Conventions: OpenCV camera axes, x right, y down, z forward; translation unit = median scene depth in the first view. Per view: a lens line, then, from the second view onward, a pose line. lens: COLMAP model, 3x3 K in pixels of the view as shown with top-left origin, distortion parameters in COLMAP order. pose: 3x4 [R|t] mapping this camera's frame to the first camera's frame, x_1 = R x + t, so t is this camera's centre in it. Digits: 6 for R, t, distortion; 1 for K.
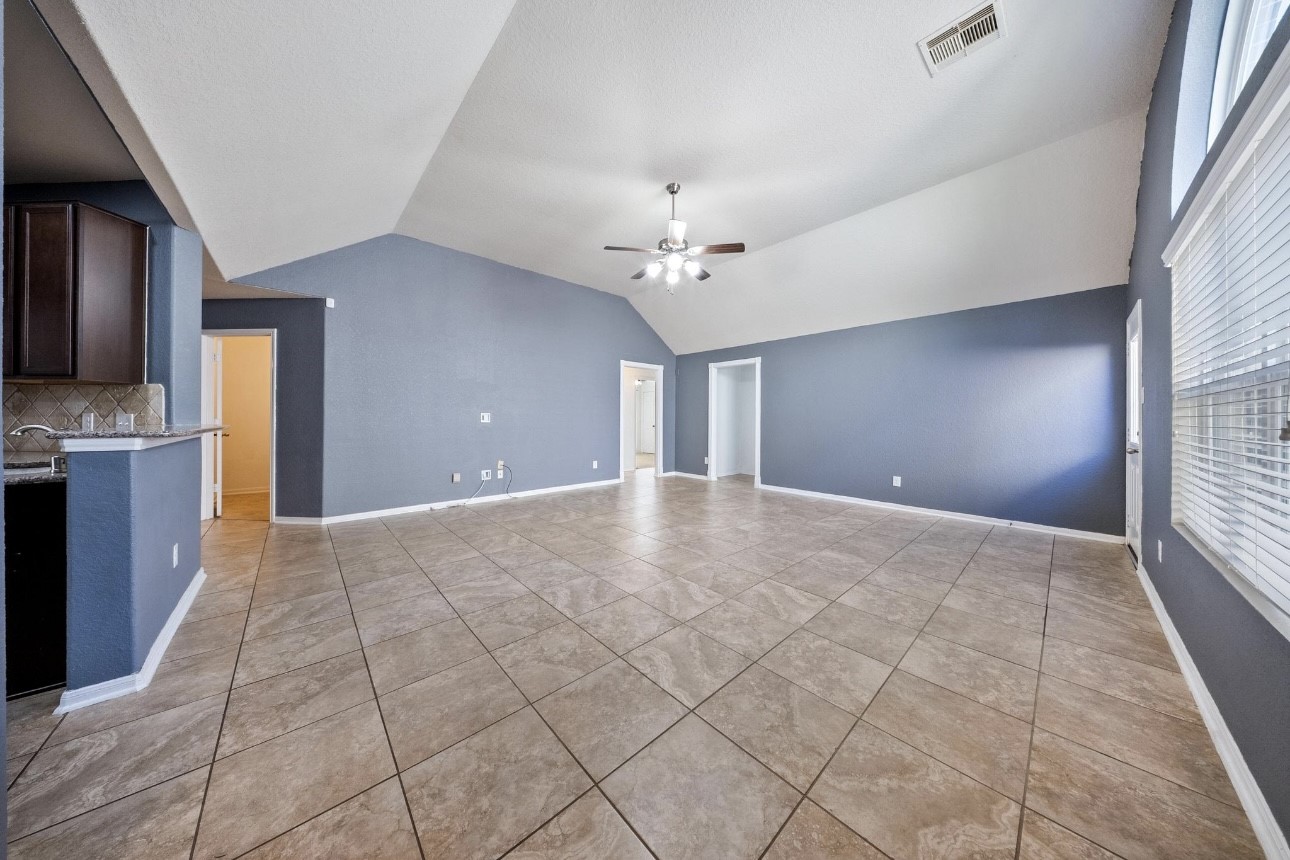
lens RADIAL K [[383.2, 0, 638.9], [0, 383.2, 424.5], [0, 0, 1]] dist [-0.005550, -0.000071]
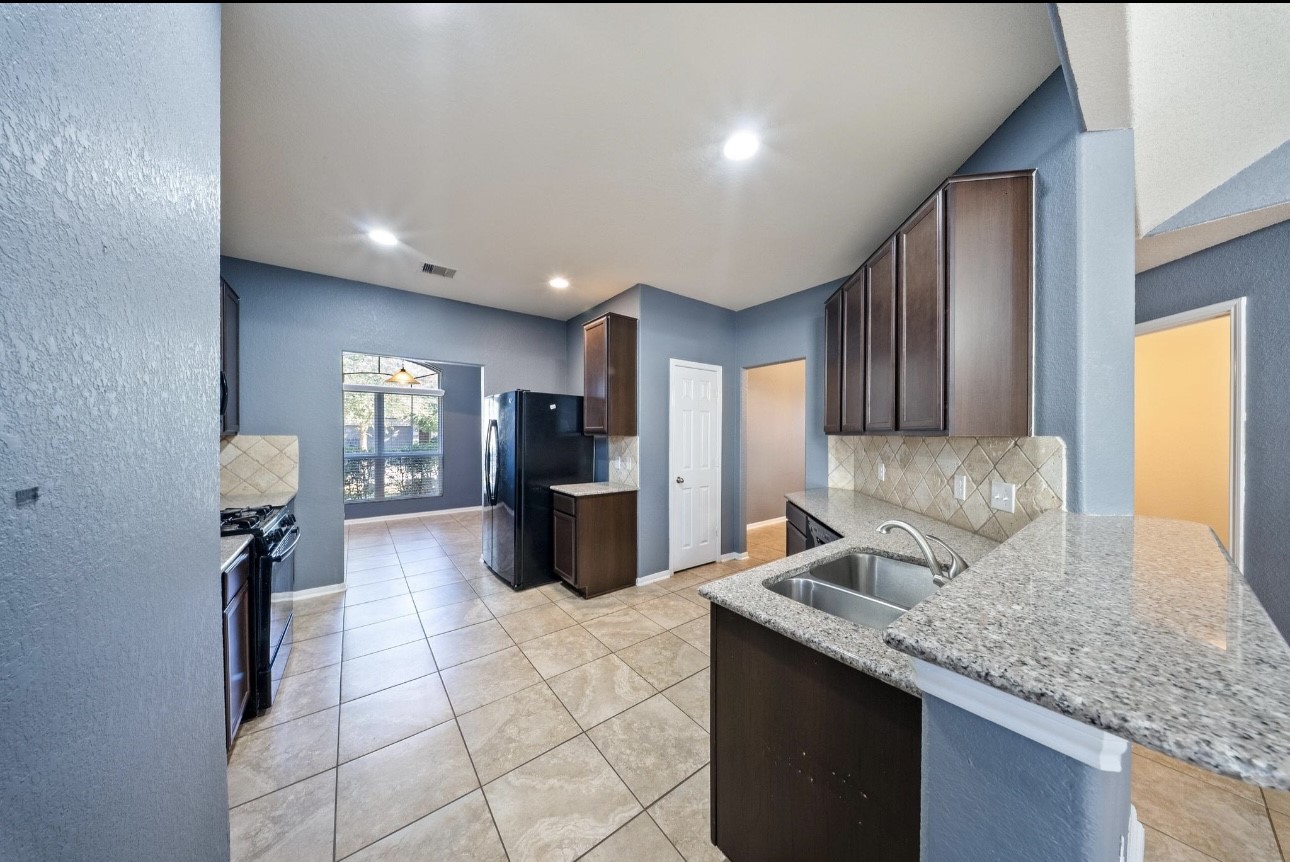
lens RADIAL K [[383.2, 0, 638.9], [0, 383.2, 425.5], [0, 0, 1]] dist [-0.005550, -0.000071]
pose [[-0.094375, -0.026433, -0.995186, -0.648114], [-0.018307, 0.999524, -0.024813, -0.098193], [0.995368, 0.015877, -0.094814, 0.441770]]
